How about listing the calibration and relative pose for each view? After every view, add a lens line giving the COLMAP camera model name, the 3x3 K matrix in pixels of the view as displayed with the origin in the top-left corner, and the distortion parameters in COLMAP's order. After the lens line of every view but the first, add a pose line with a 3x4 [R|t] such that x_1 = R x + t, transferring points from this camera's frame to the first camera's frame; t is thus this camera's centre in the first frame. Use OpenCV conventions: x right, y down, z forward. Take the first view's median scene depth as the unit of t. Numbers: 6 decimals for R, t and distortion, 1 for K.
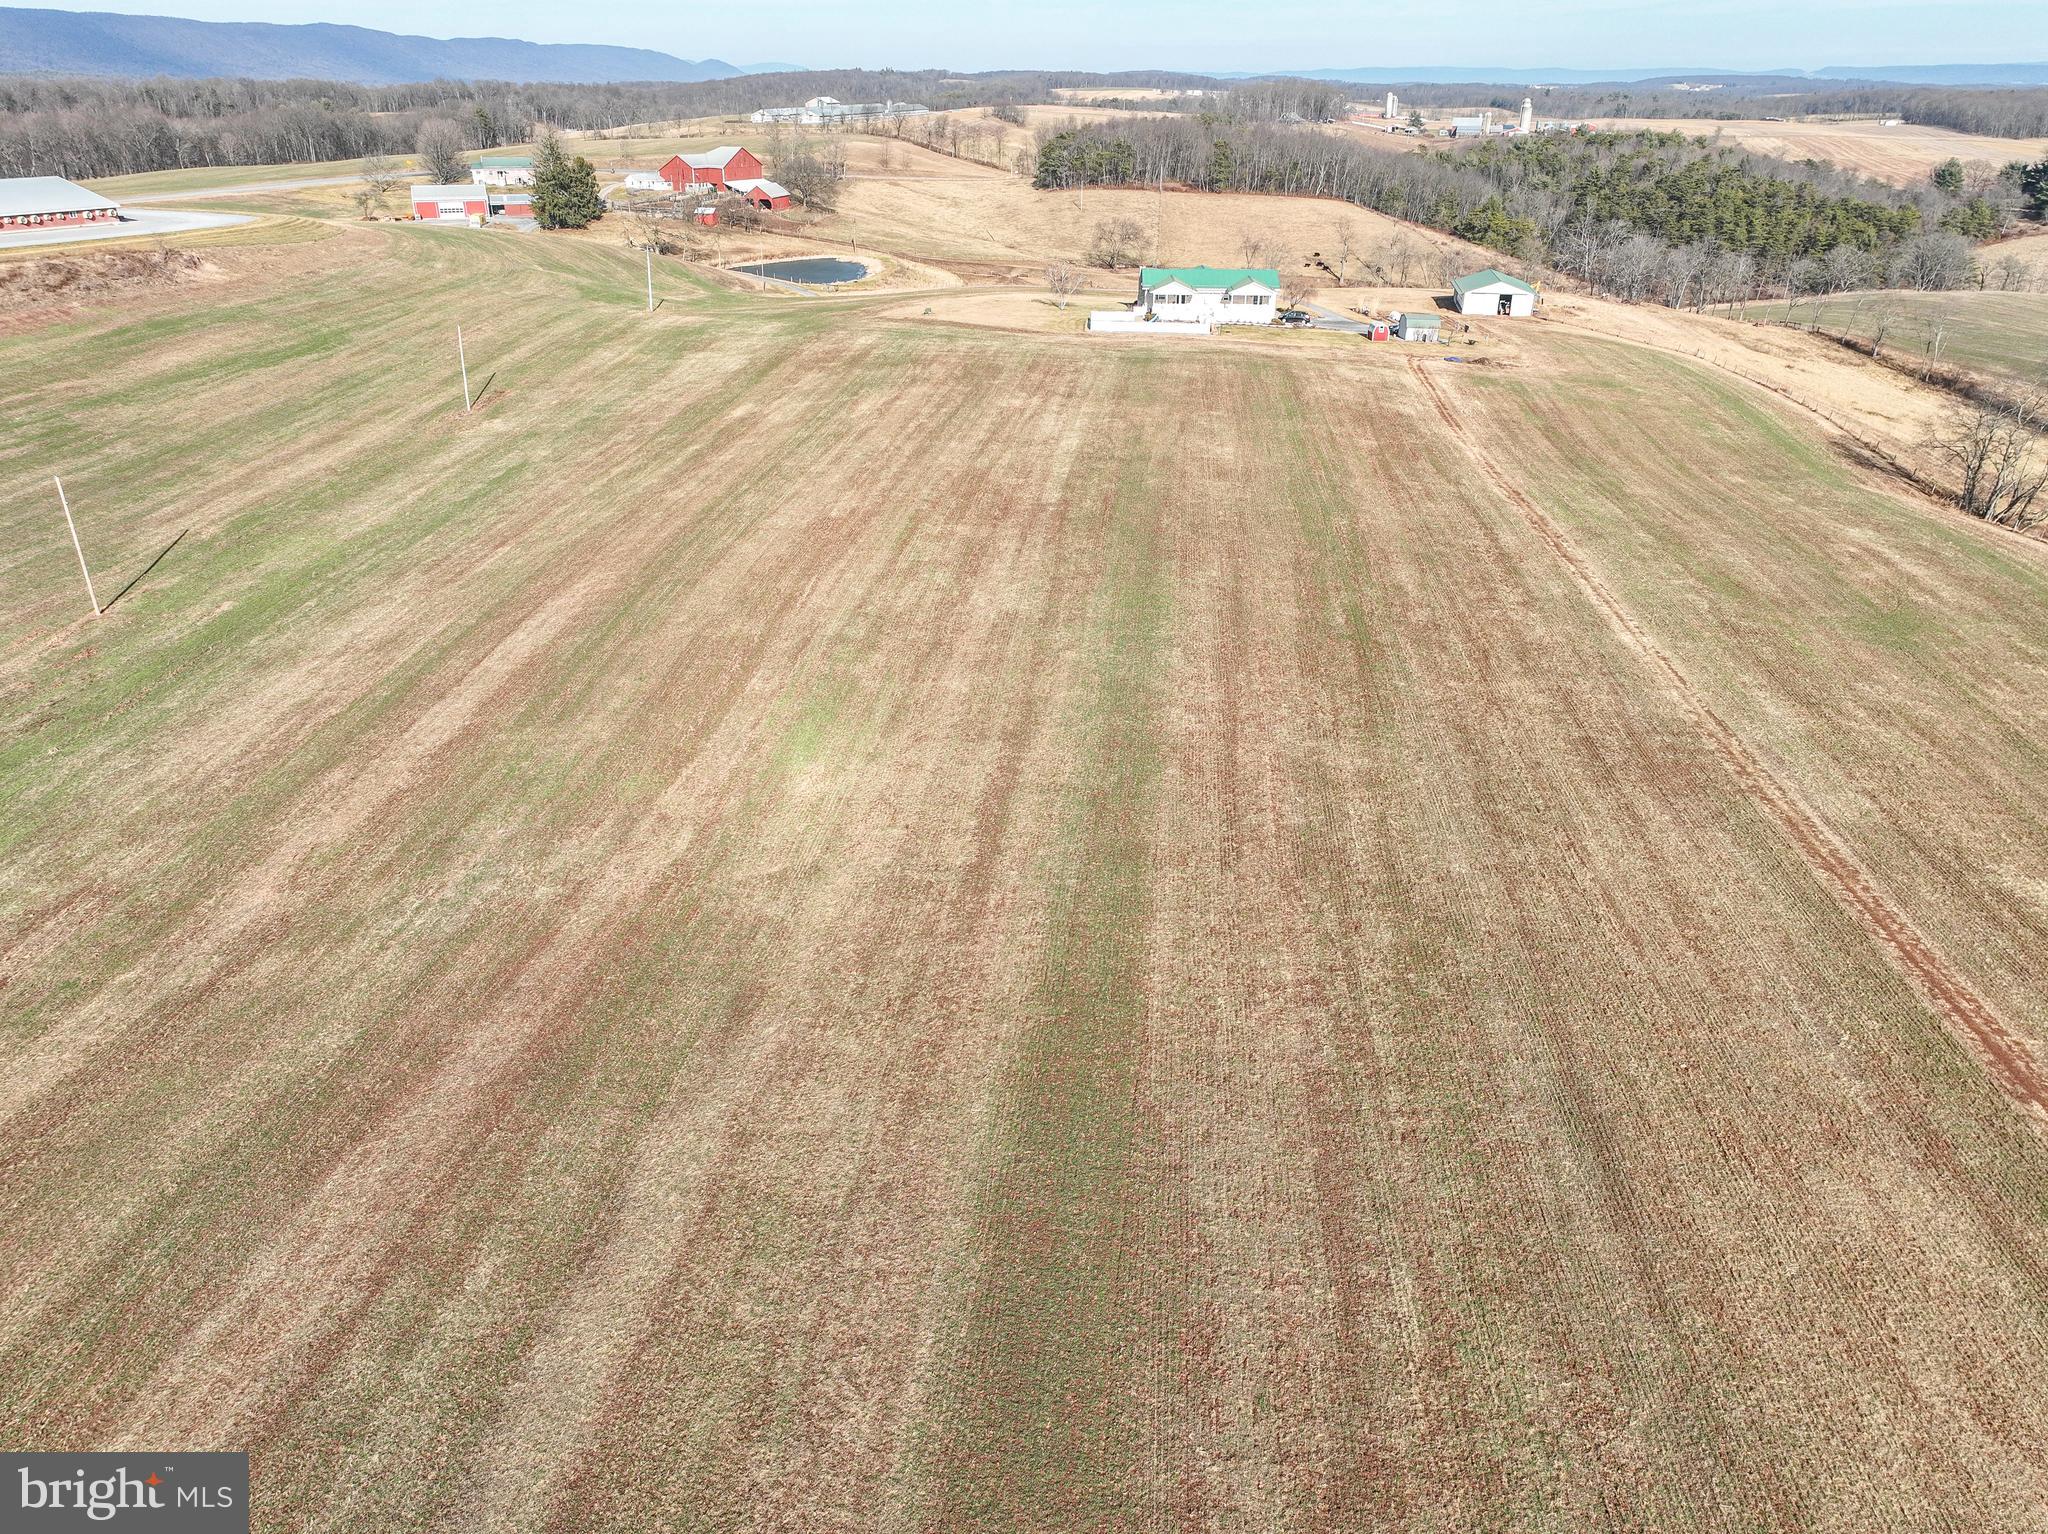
lens RADIAL K [[1443.6, 0, 1025.5], [0, 1443.6, 767.2], [0, 0, 1]] dist [-0.011717, 0.031398]
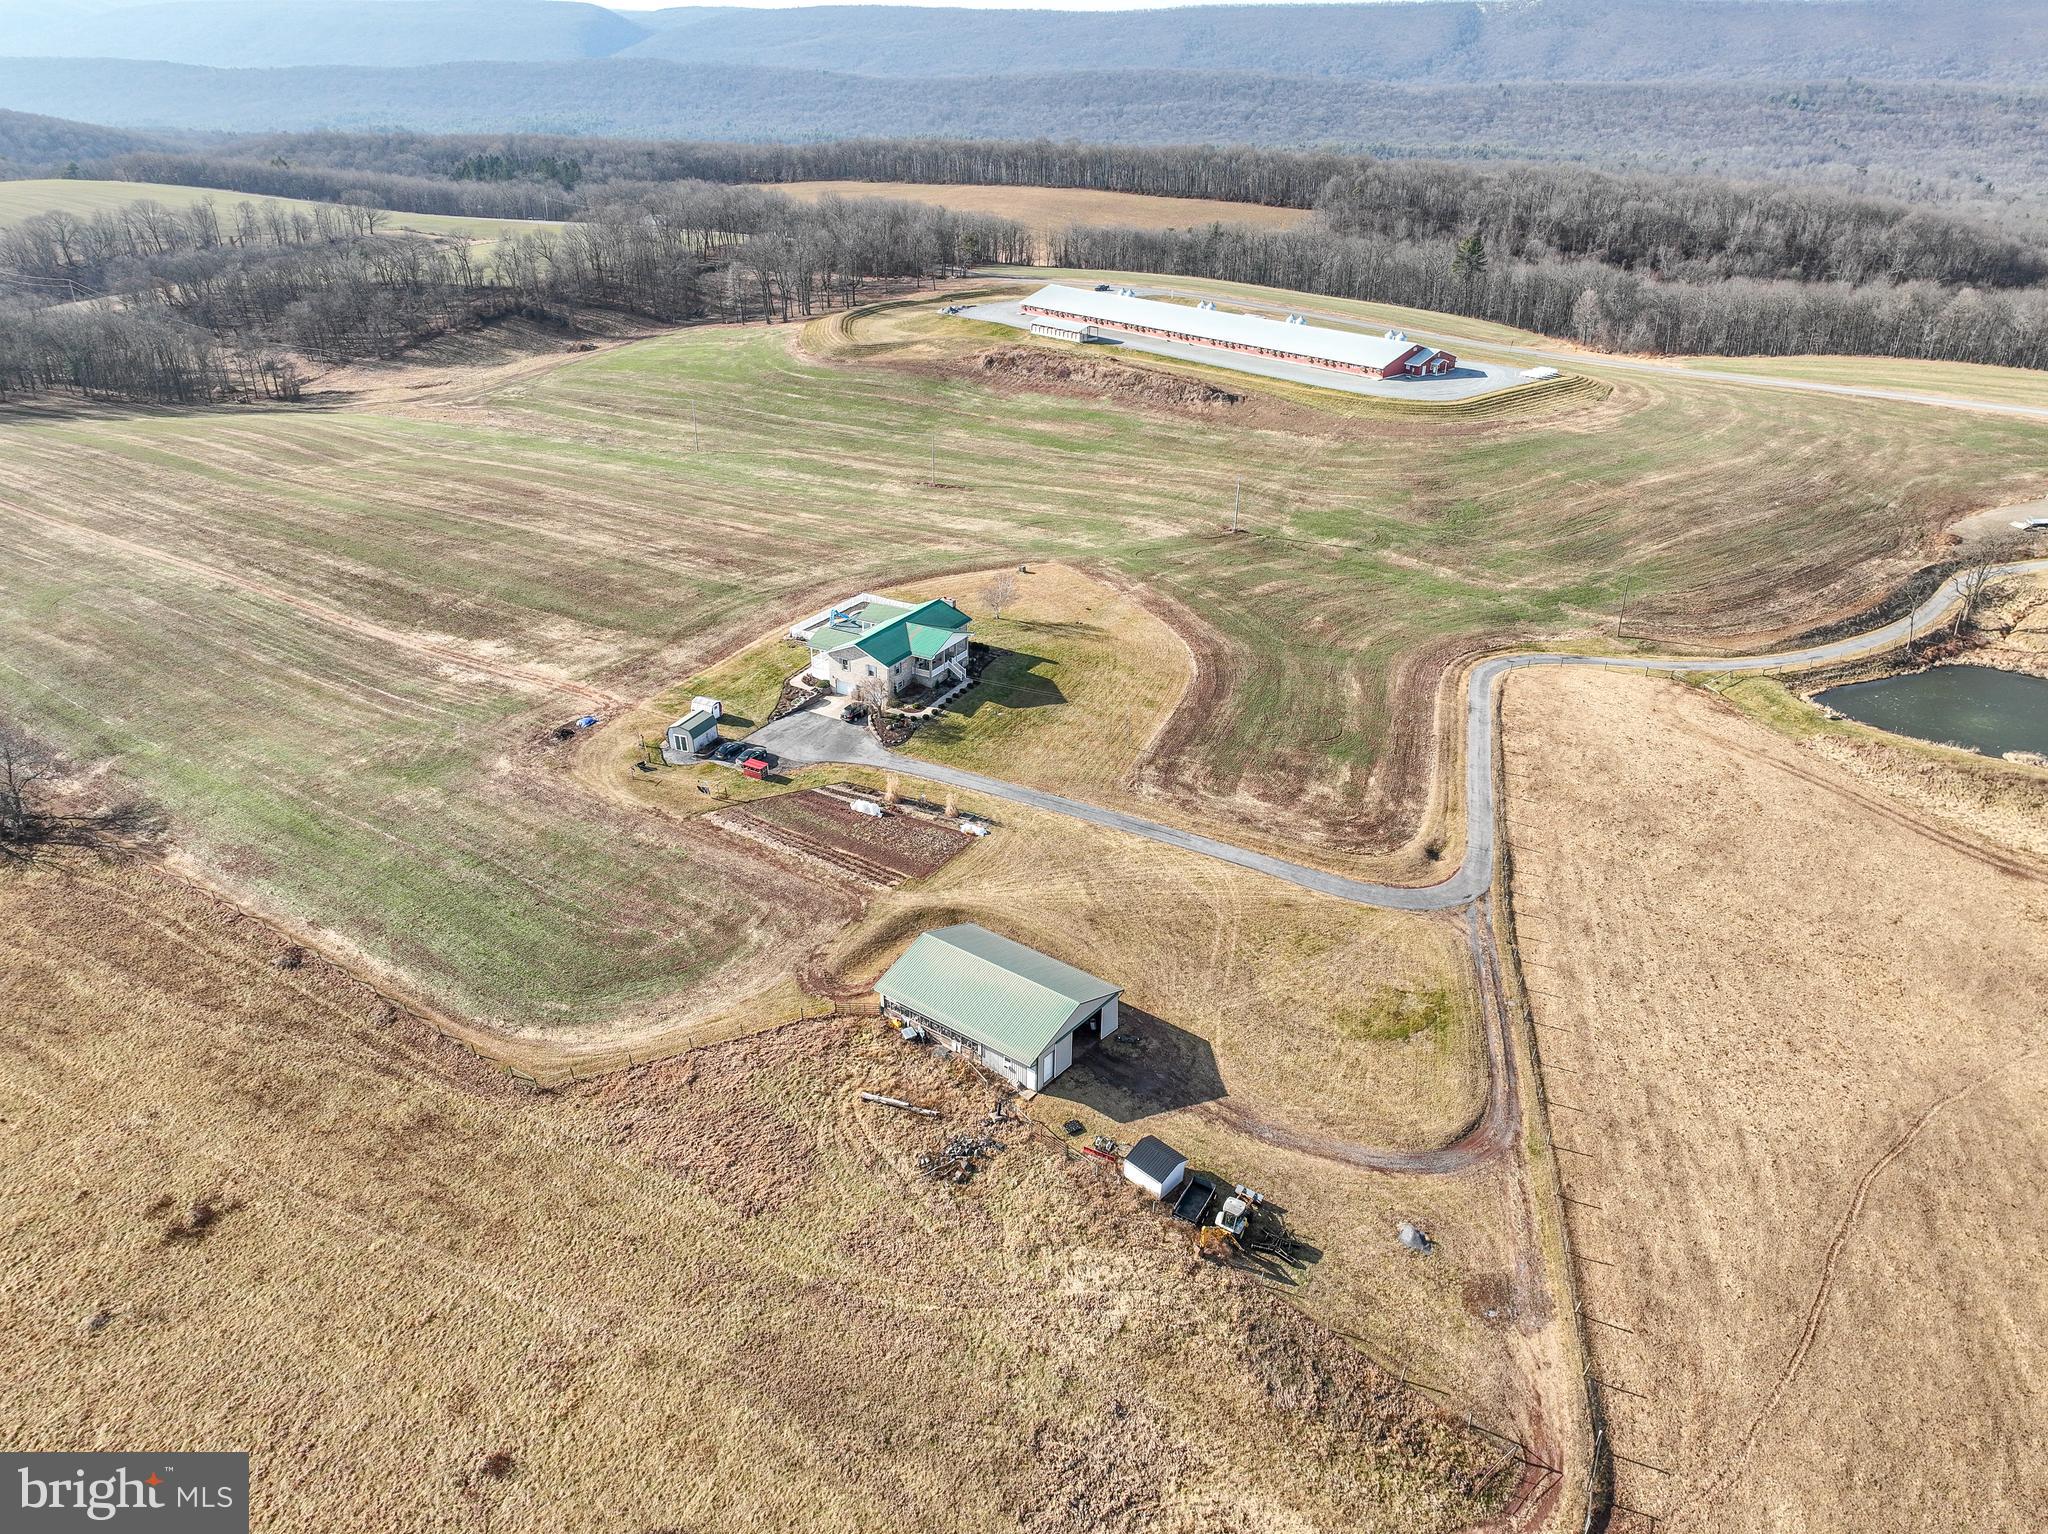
lens RADIAL K [[1443.0, 0, 1026.0], [0, 1443.0, 762.8], [0, 0, 1]] dist [-0.001890, 0.018309]
pose [[-0.457544, 0.381681, -0.803103, 0.972195], [-0.394994, 0.721937, 0.568142, -0.949756], [0.796639, 0.577171, -0.179556, 1.483249]]
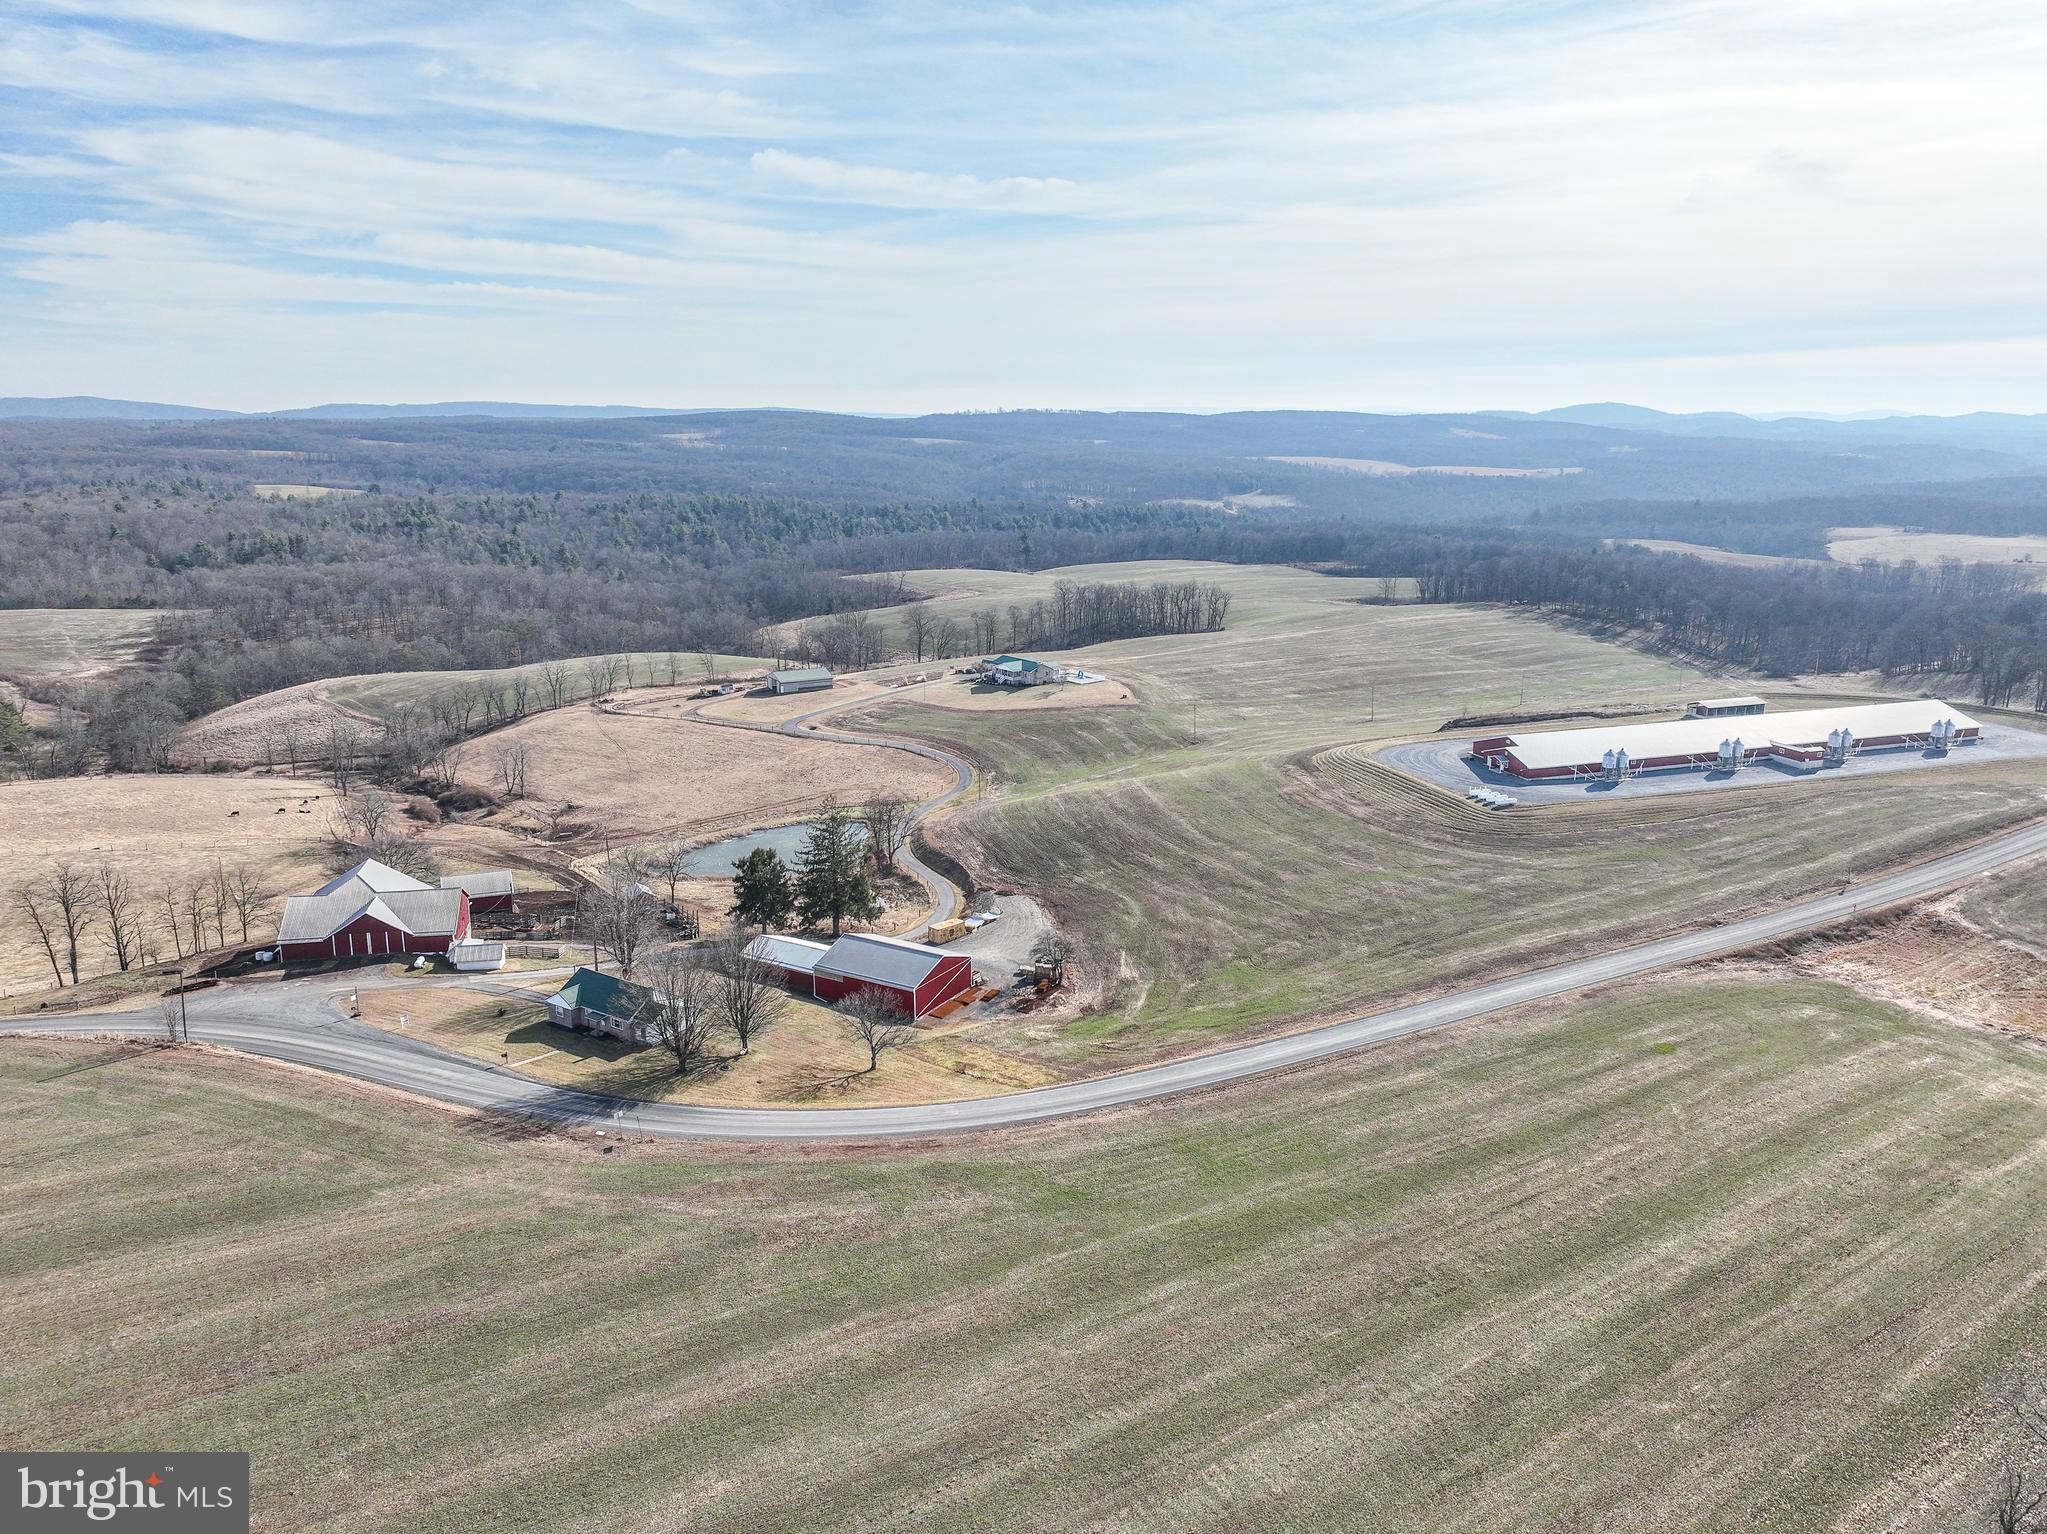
lens RADIAL K [[1475.6, 0, 1023.5], [0, 1475.6, 767.0], [0, 0, 1]] dist [0.003897, 0.008390]
pose [[-0.649472, -0.187729, 0.736847, -1.713981], [0.324170, 0.808210, 0.491641, -1.473194], [-0.687822, 0.558171, -0.464054, 2.416320]]
